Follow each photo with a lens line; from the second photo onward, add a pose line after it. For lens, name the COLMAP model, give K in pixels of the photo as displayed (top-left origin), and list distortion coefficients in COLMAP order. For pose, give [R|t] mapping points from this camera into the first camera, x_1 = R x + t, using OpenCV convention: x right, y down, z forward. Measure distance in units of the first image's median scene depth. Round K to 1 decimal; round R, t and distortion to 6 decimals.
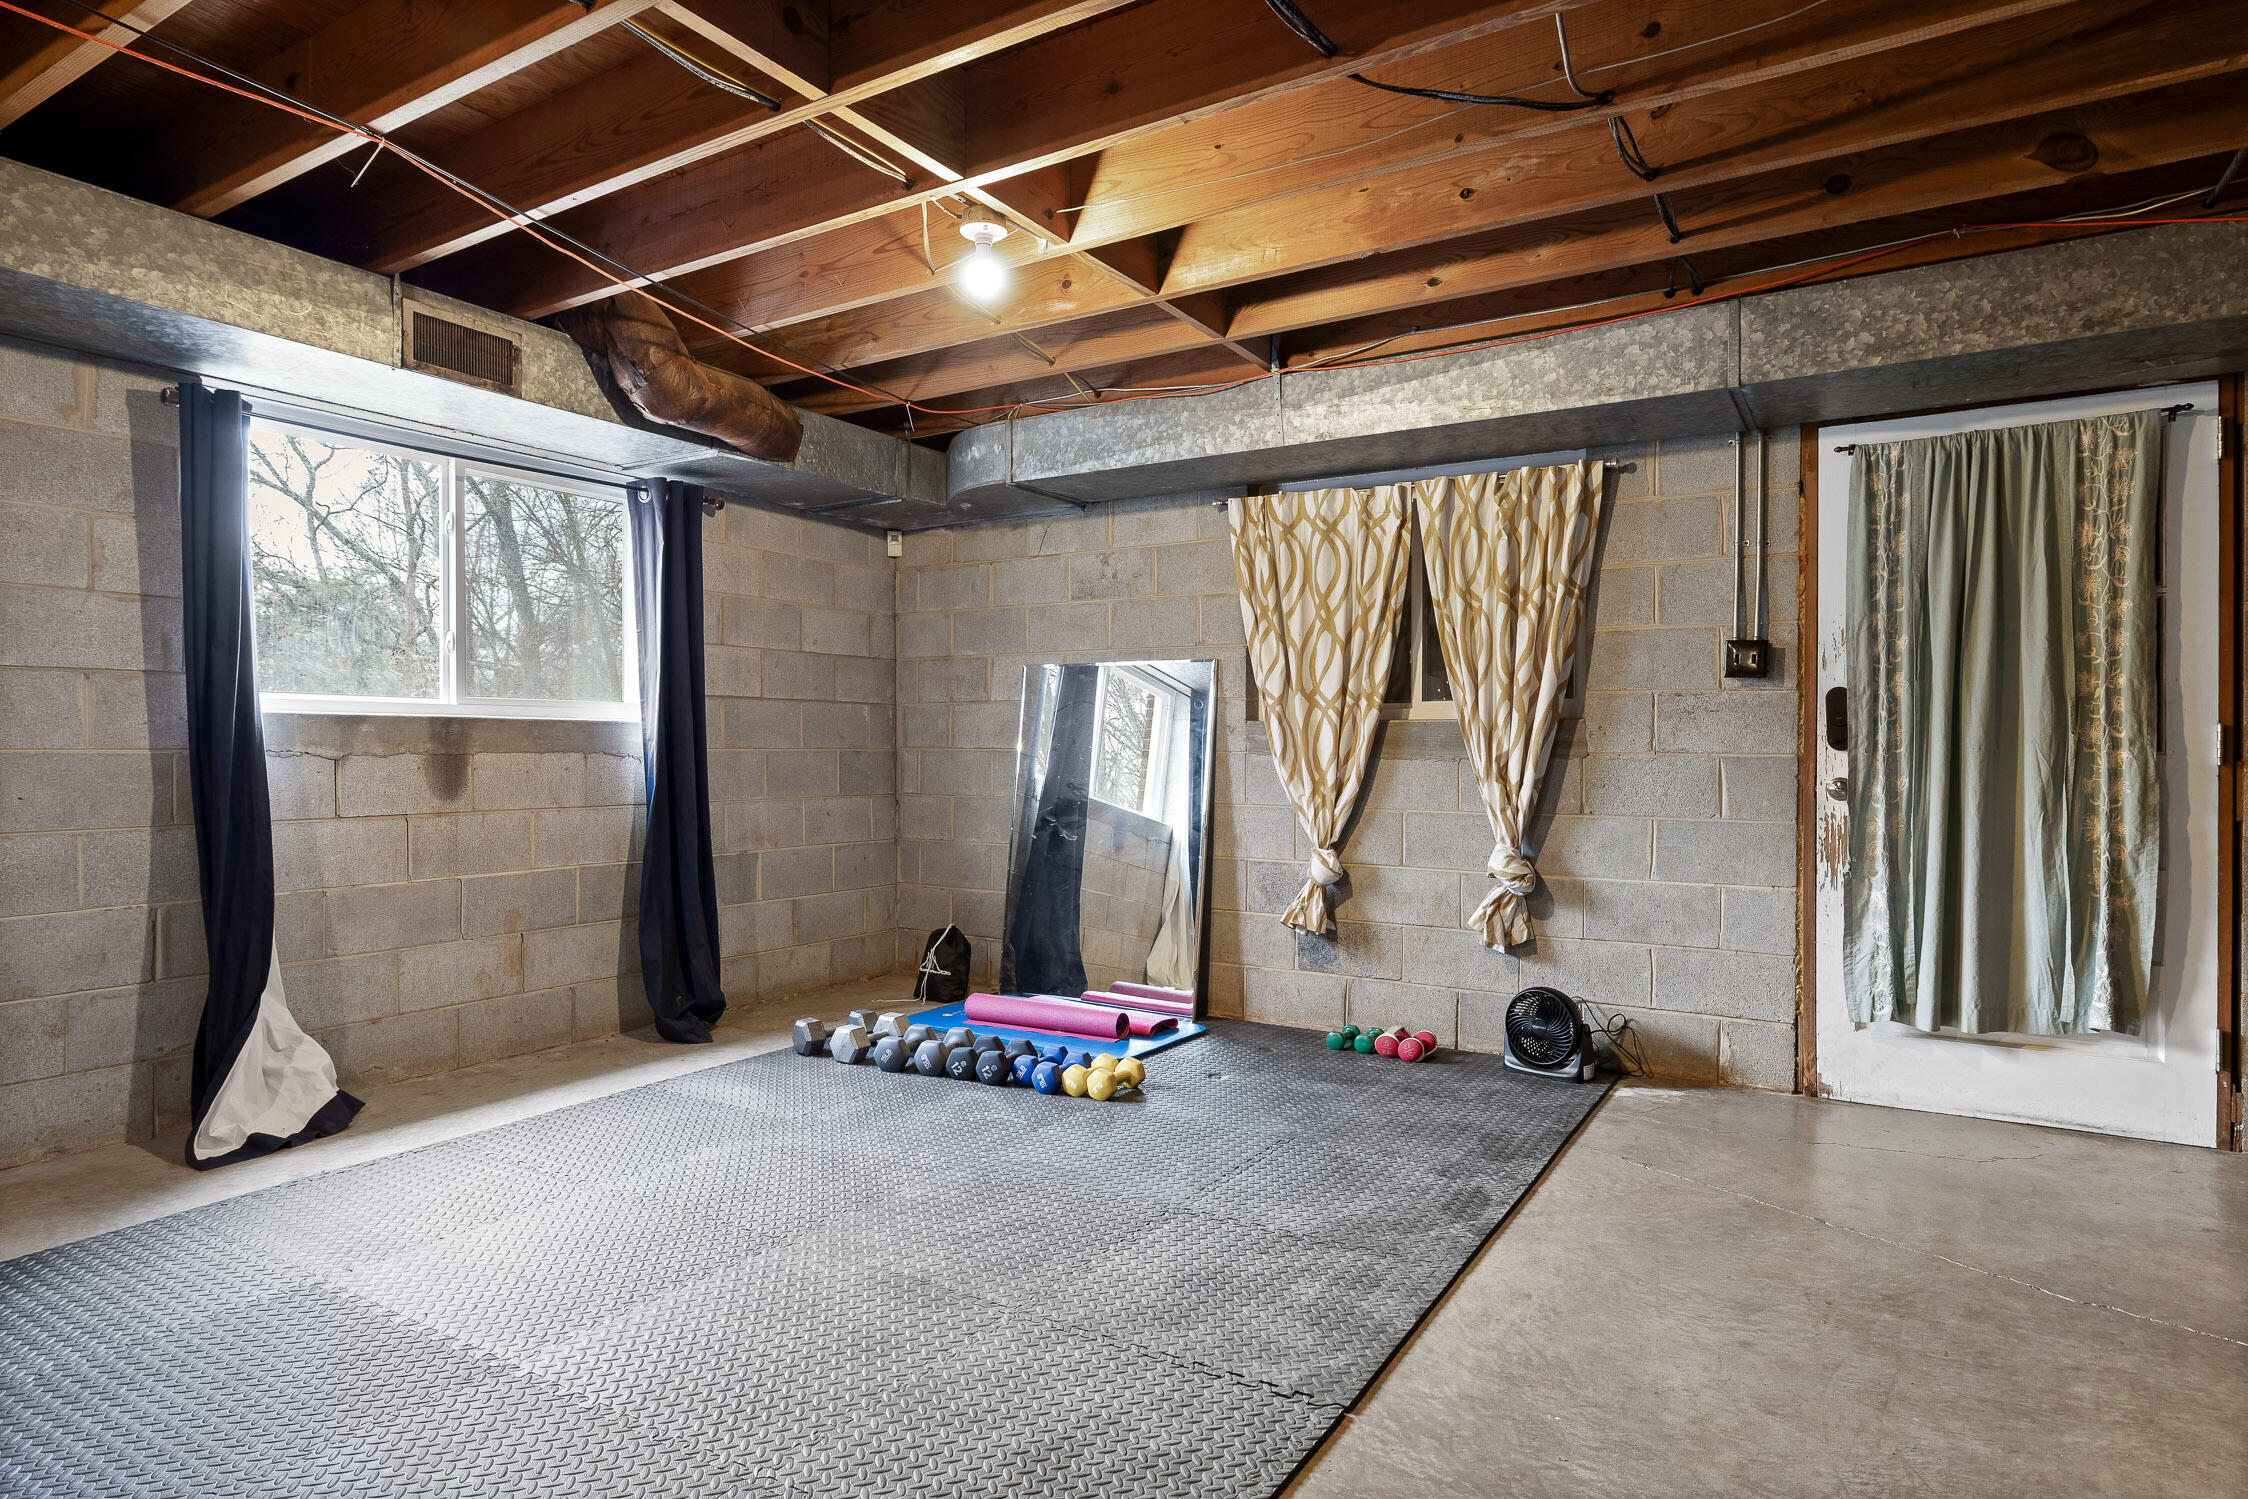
lens RADIAL K [[1246.7, 0, 1121.4], [0, 1246.7, 747.0], [0, 0, 1]] dist [-0.002825, -0.000437]
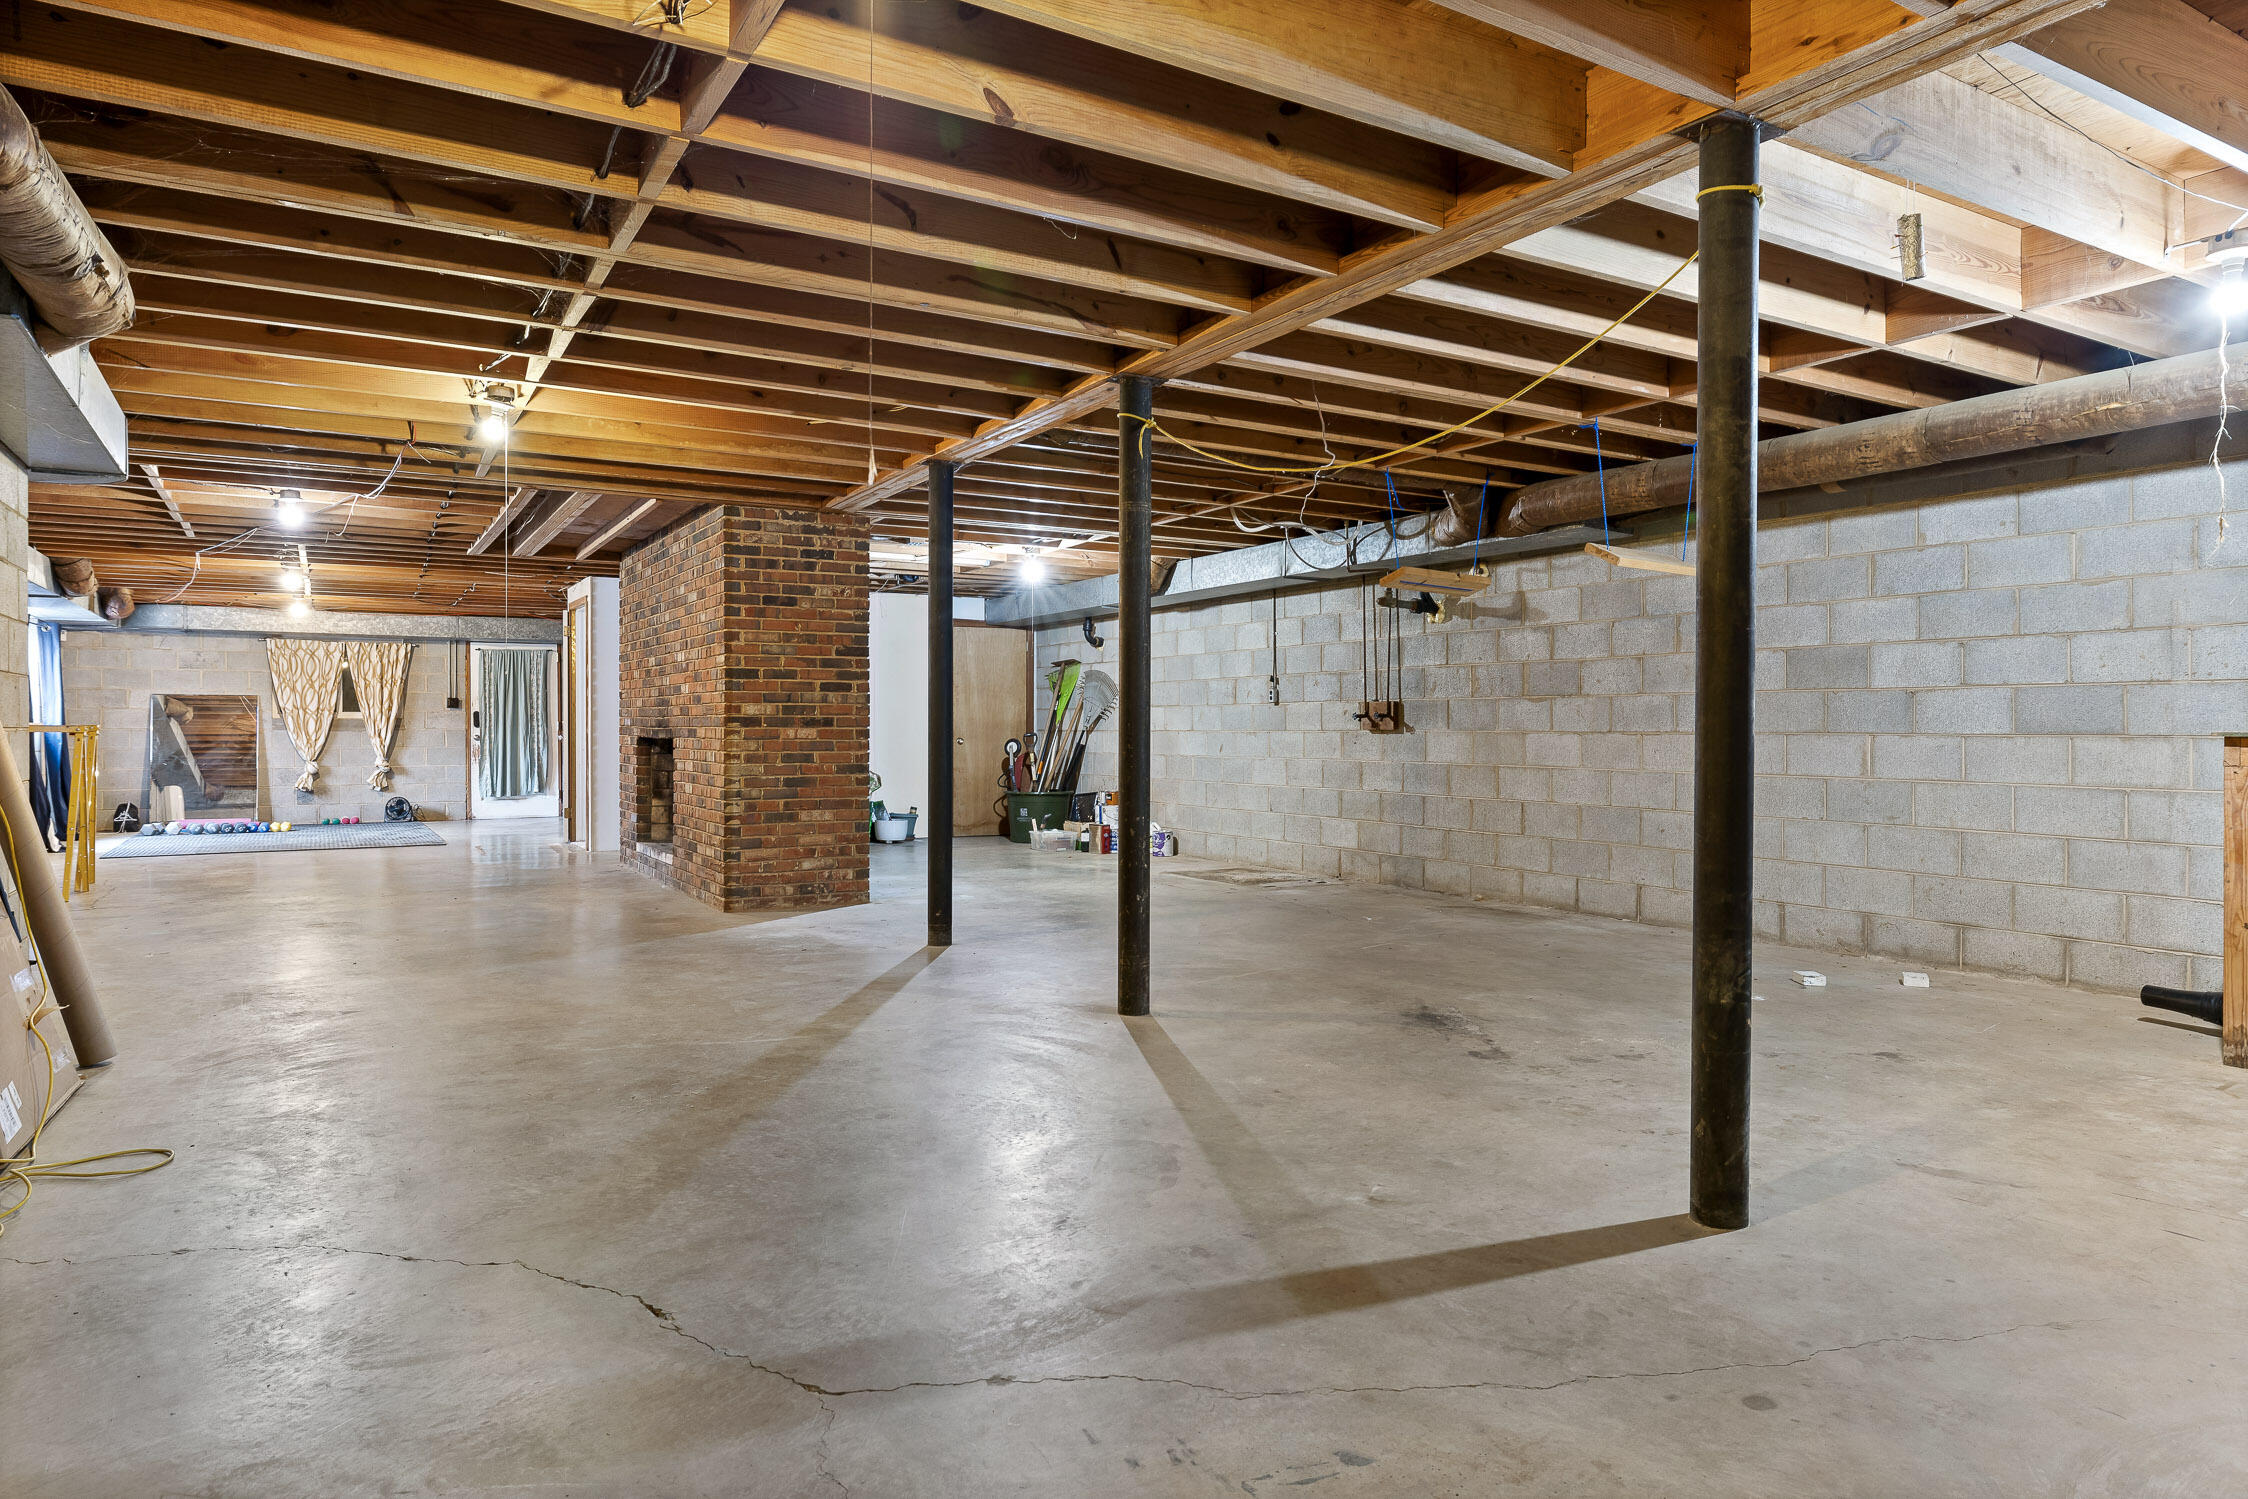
lens RADIAL K [[1365.3, 0, 1122.9], [0, 1365.3, 739.6], [0, 0, 1]] dist [-0.002956, -0.000859]
pose [[0.465294, -0.009320, 0.885107, -2.078206], [0.005758, 0.999955, 0.007503, 0.018071], [-0.885138, 0.001605, 0.465327, -2.545811]]
